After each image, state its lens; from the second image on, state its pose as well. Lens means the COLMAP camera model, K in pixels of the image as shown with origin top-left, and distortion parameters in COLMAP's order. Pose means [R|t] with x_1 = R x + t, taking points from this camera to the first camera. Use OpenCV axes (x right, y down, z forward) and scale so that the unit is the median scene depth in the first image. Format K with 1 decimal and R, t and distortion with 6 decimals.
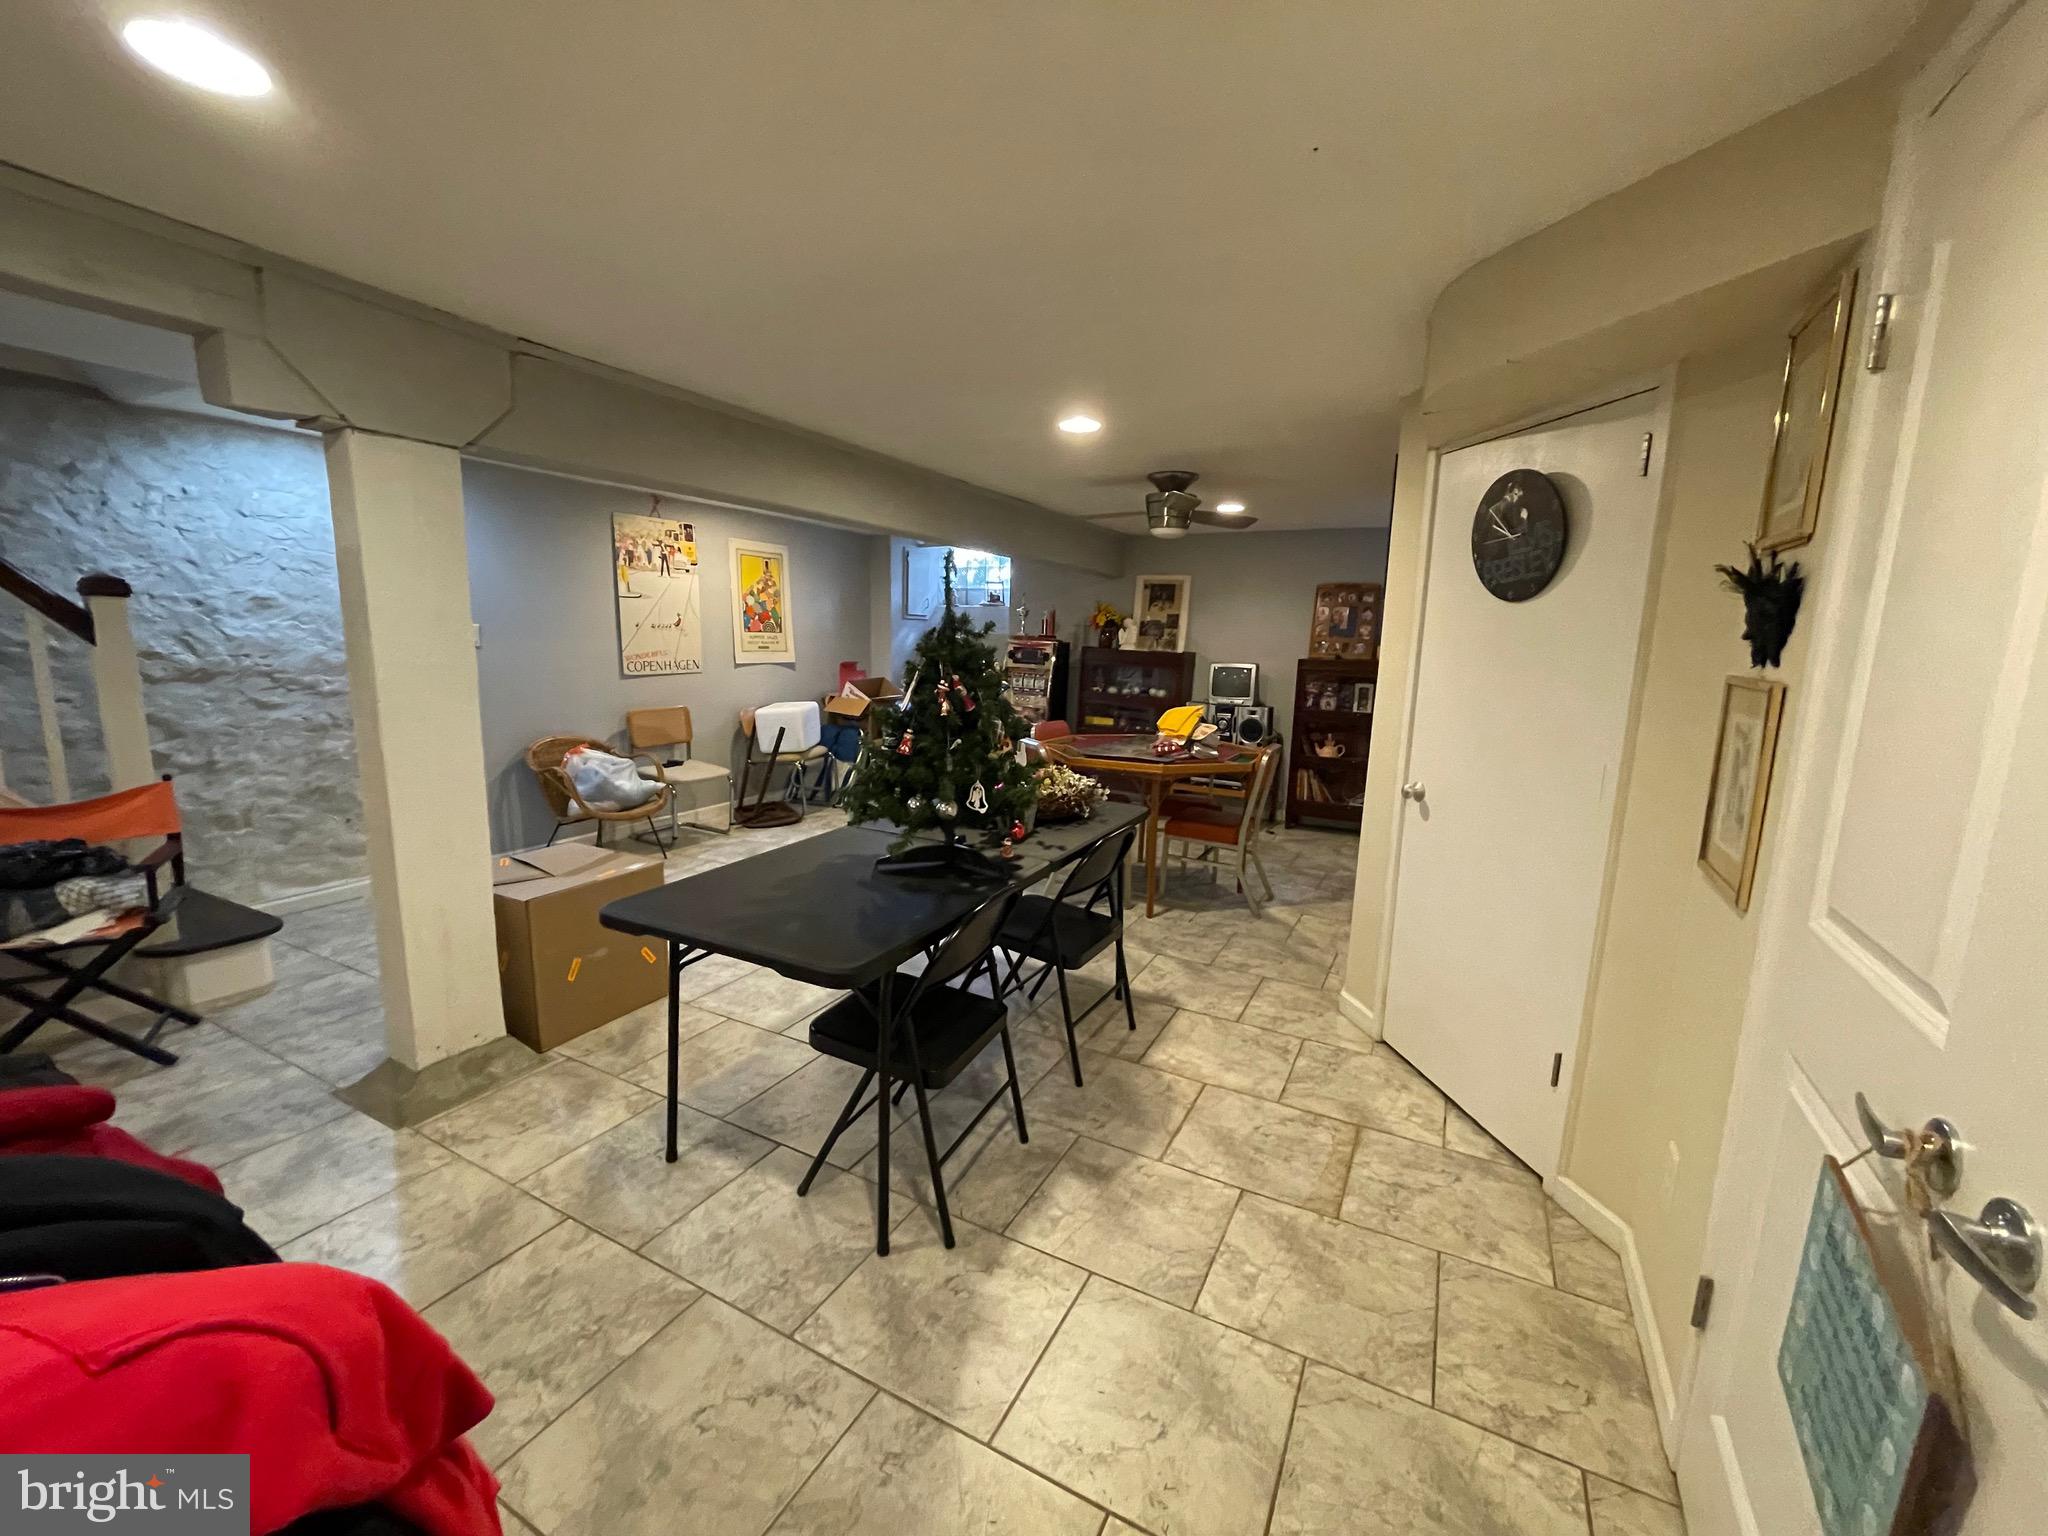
lens RADIAL K [[820.6, 0, 1020.3], [0, 820.6, 766.5], [0, 0, 1]] dist [-0.006548, 0.000684]
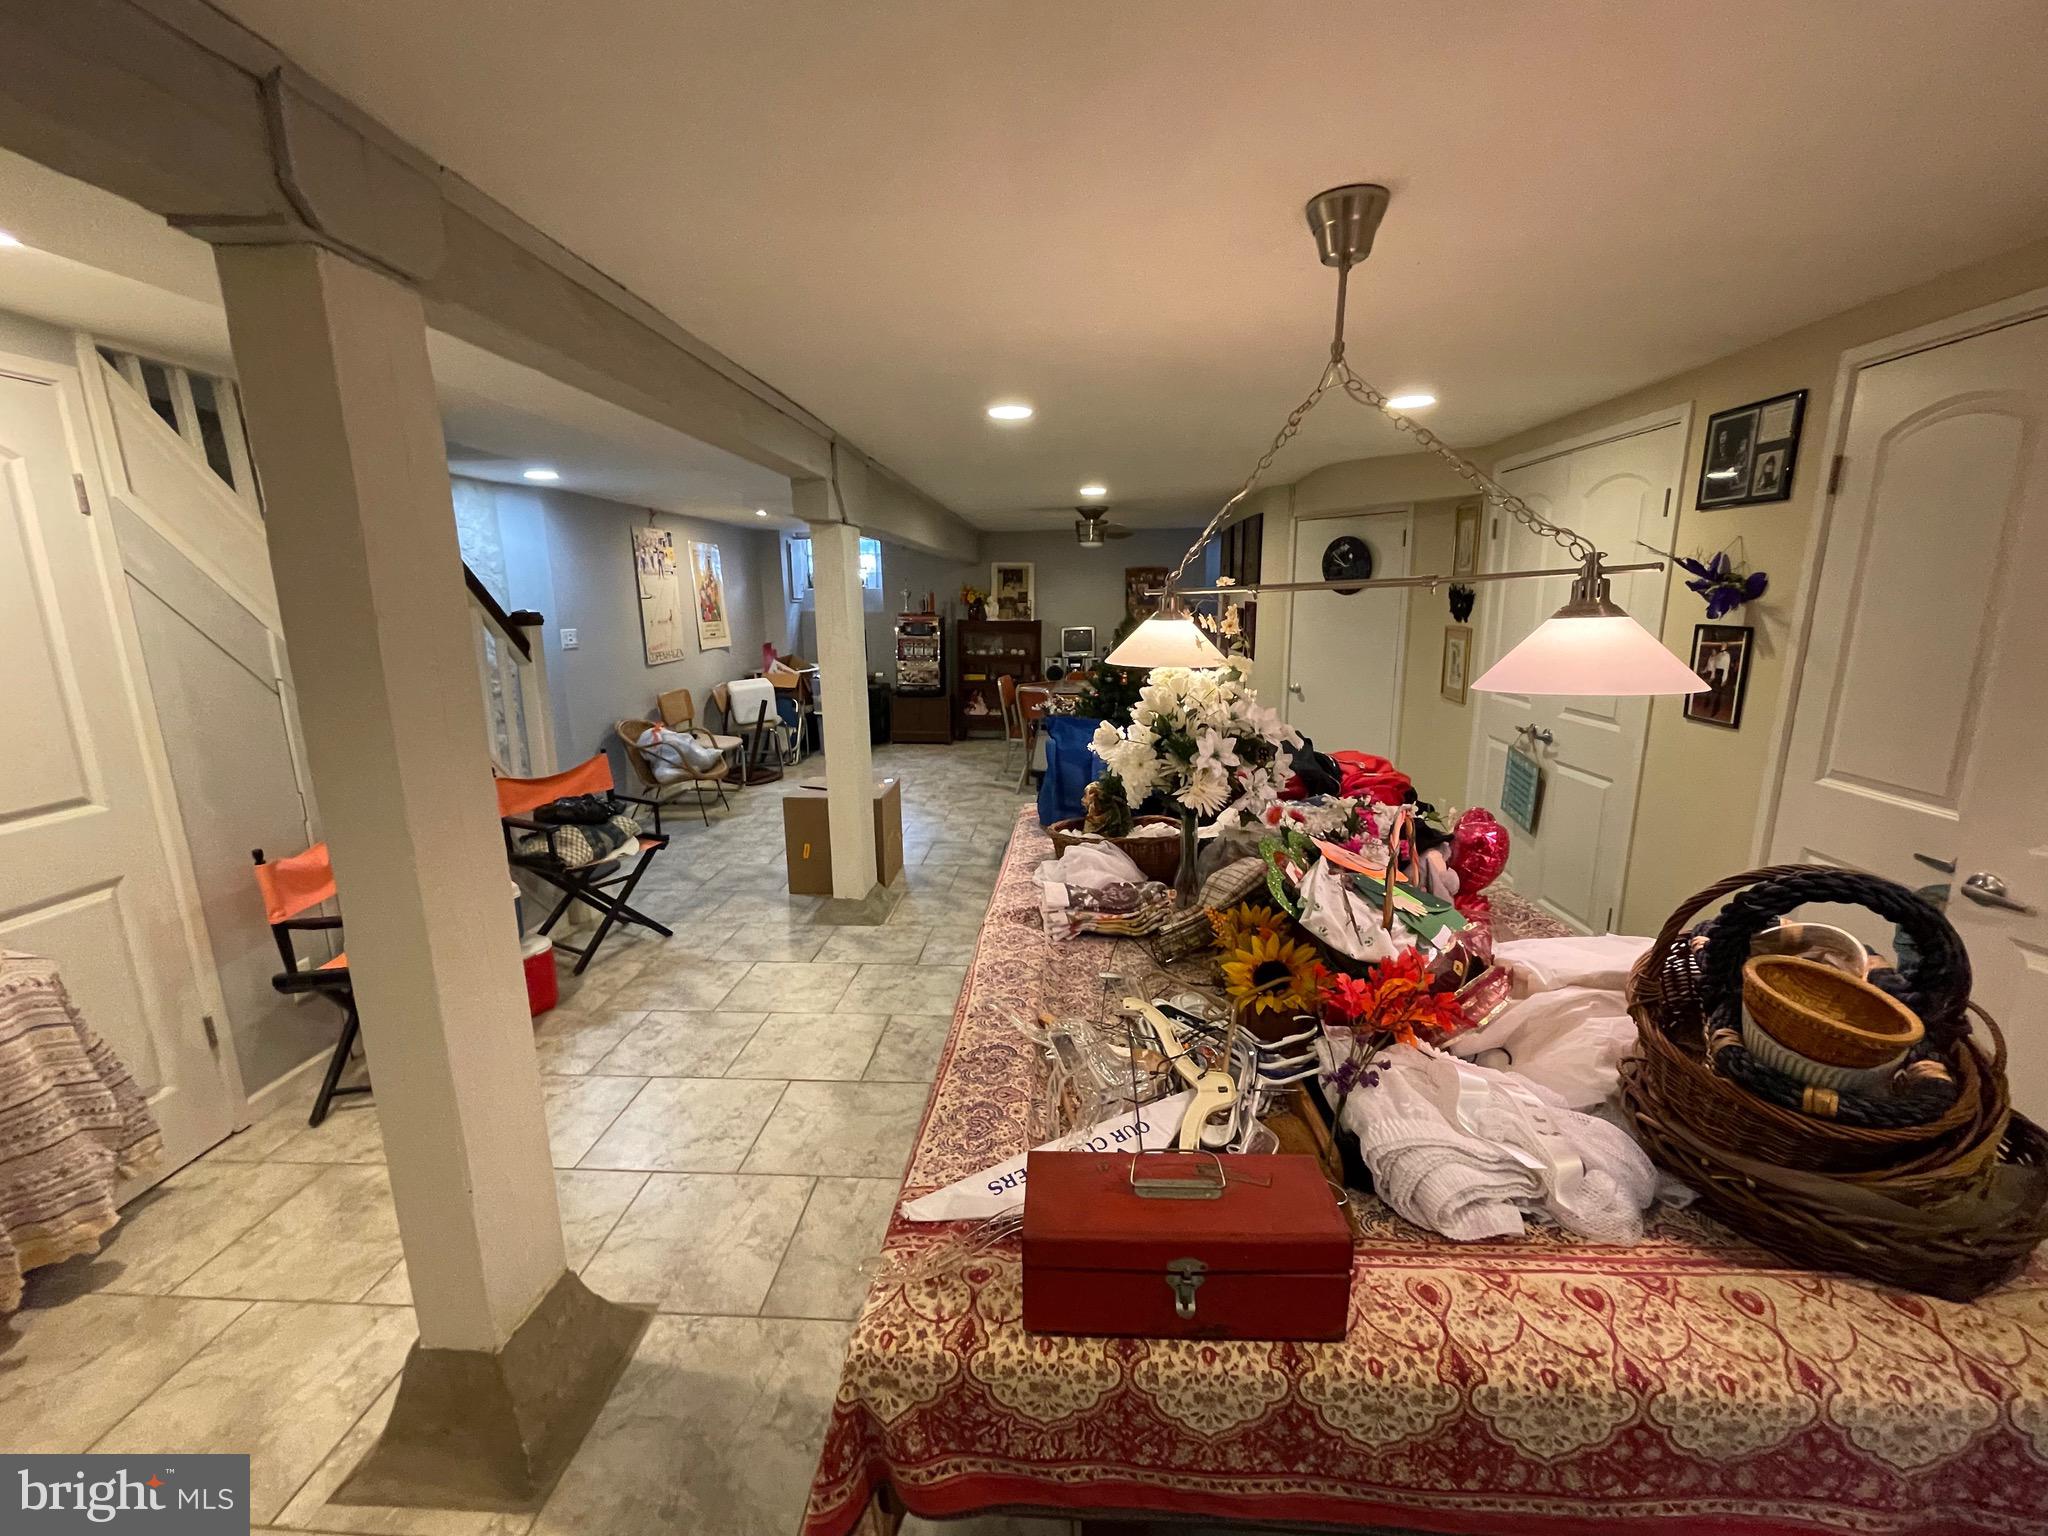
lens RADIAL K [[820.6, 0, 1031.4], [0, 820.6, 766.6], [0, 0, 1]] dist [-0.006548, 0.000684]
pose [[0.913845, -0.119805, 0.387988, -0.376480], [0.102175, 0.992585, 0.065839, 0.009209], [-0.392999, -0.020524, 0.919310, -0.245879]]
